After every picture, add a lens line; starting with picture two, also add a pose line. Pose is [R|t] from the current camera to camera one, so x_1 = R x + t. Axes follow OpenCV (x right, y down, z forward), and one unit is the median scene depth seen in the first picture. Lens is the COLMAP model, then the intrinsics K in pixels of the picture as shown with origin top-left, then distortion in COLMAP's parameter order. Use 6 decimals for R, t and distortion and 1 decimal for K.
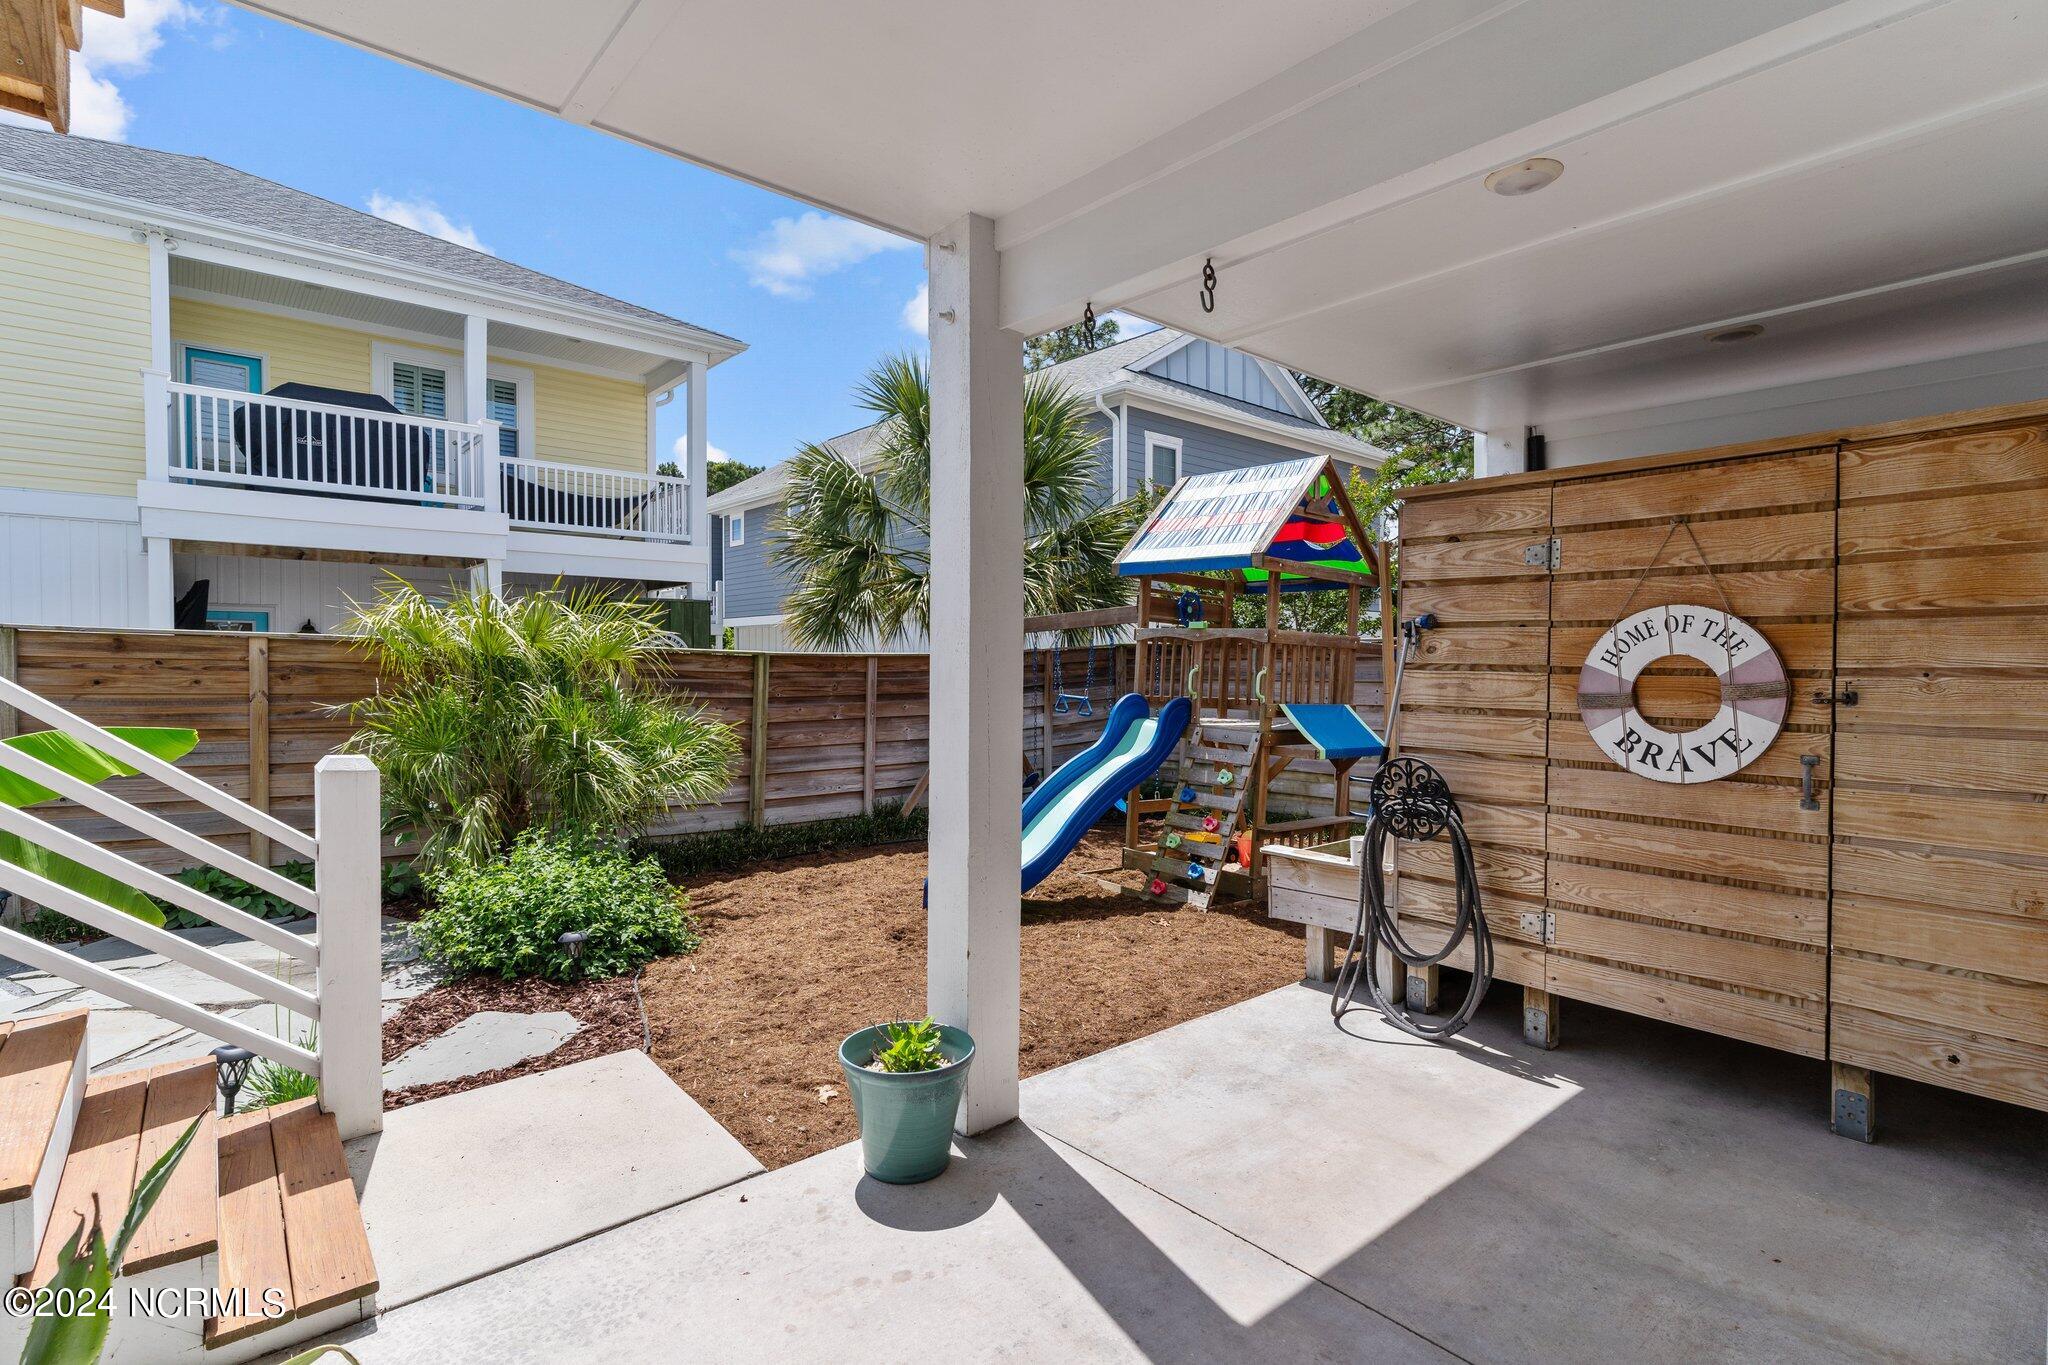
lens RADIAL K [[974.1, 0, 1024.0], [0, 974.1, 682.5], [0, 0, 1]] dist [0.001503, 0.000333]
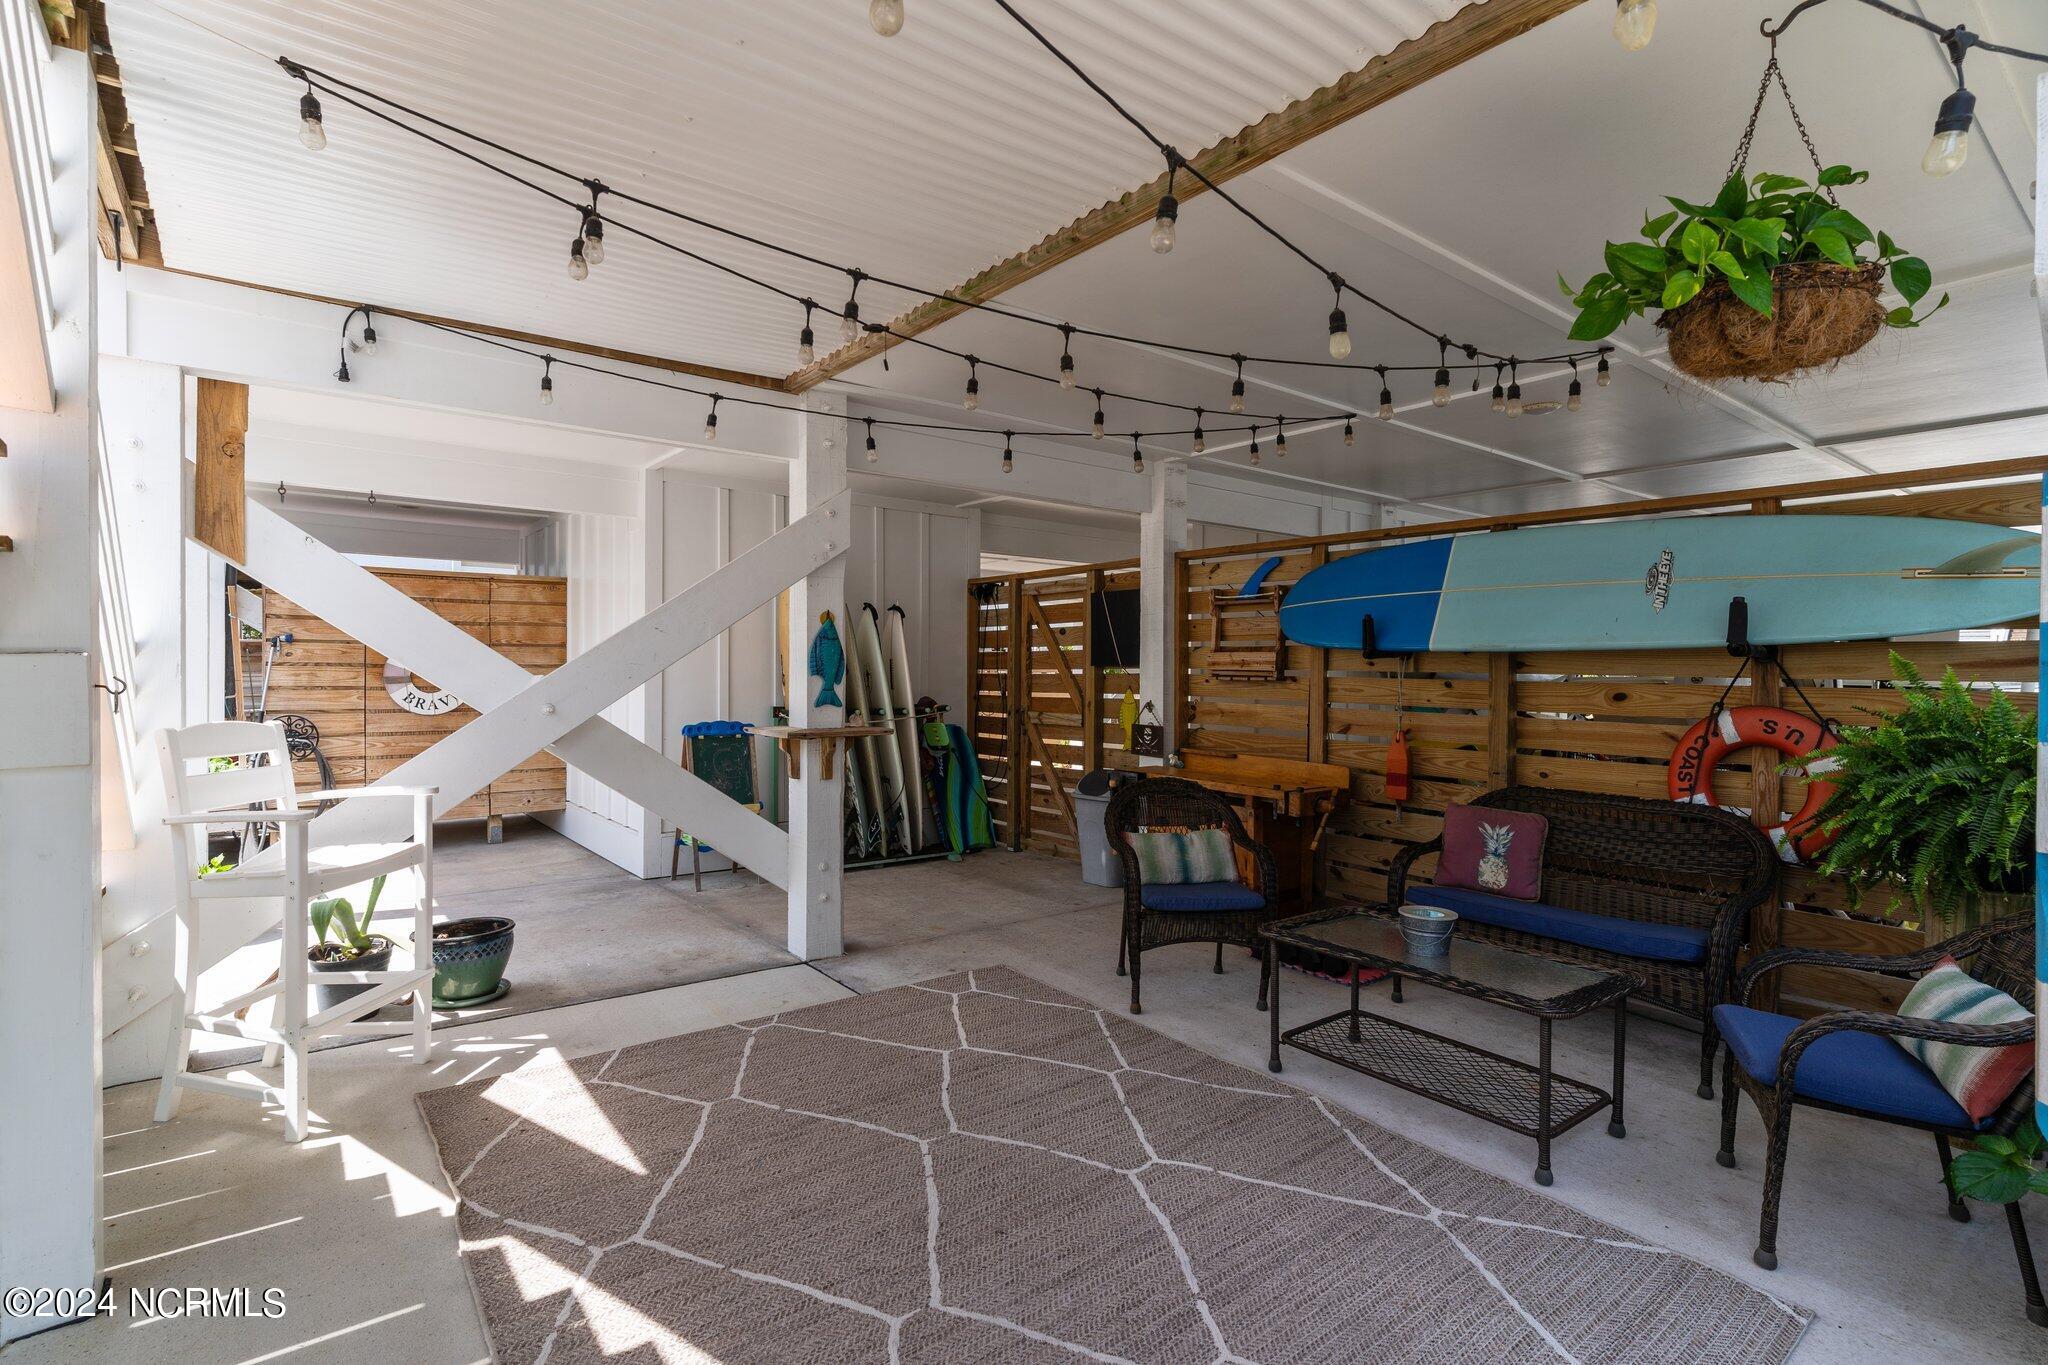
lens RADIAL K [[974.1, 0, 1024.0], [0, 974.1, 682.5], [0, 0, 1]] dist [0.001503, 0.000333]
pose [[0.044724, -0.018900, 0.998821, -1.310902], [0.015685, 0.999711, 0.018215, 0.006178], [-0.998876, 0.014852, 0.045008, -0.417552]]
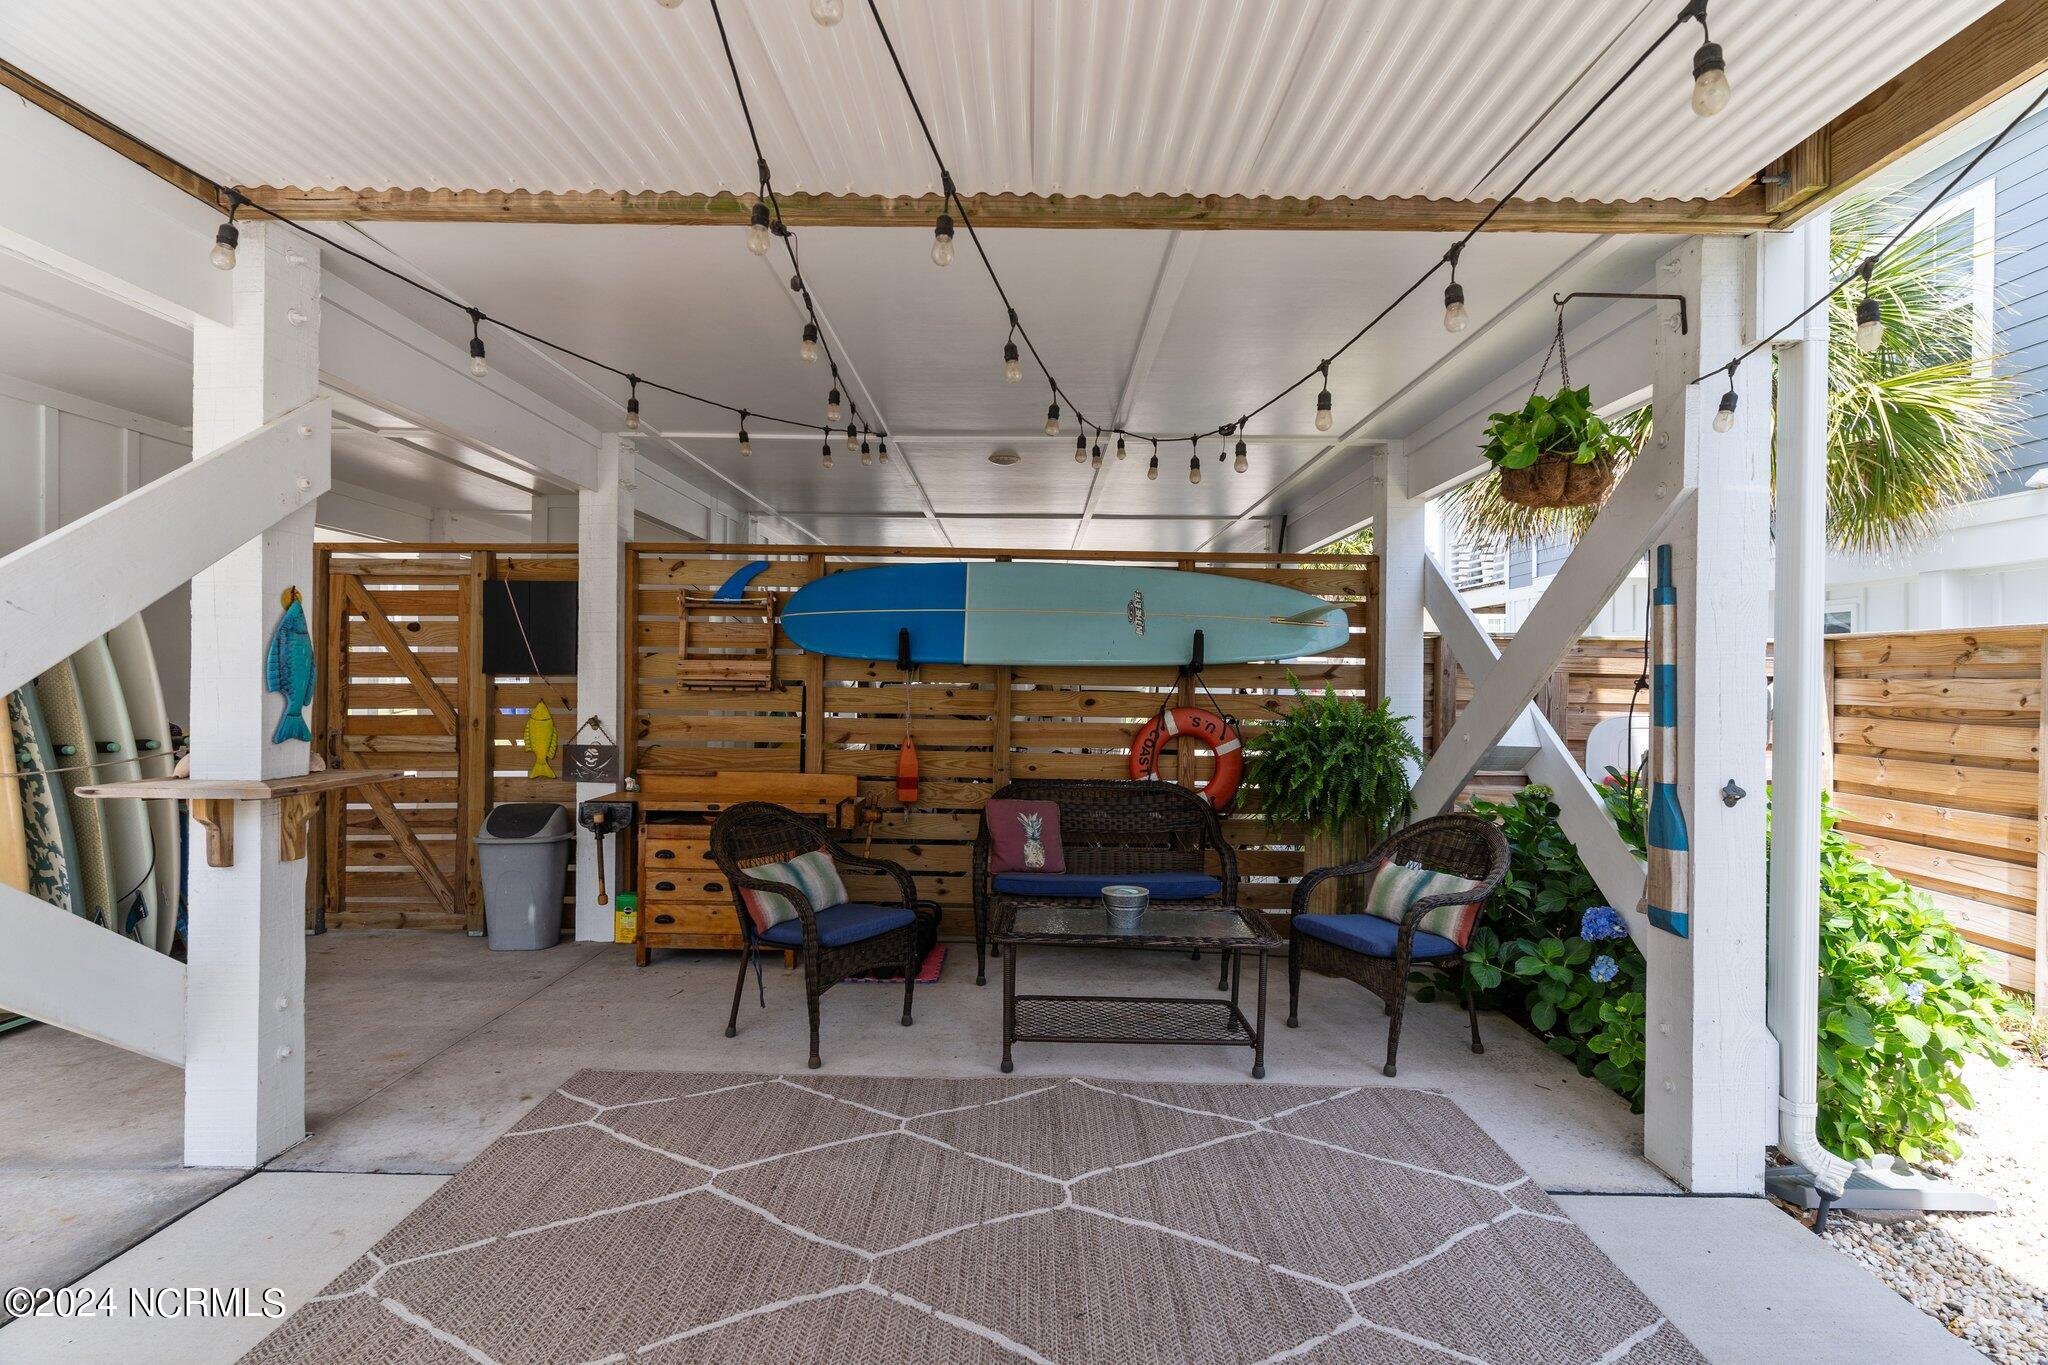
lens RADIAL K [[974.1, 0, 1024.0], [0, 974.1, 682.5], [0, 0, 1]] dist [0.001503, 0.000333]
pose [[-0.755733, -0.014250, 0.654725, -1.024708], [0.001311, 0.999728, 0.023272, -0.008155], [-0.654878, 0.018446, -0.755509, 0.082948]]
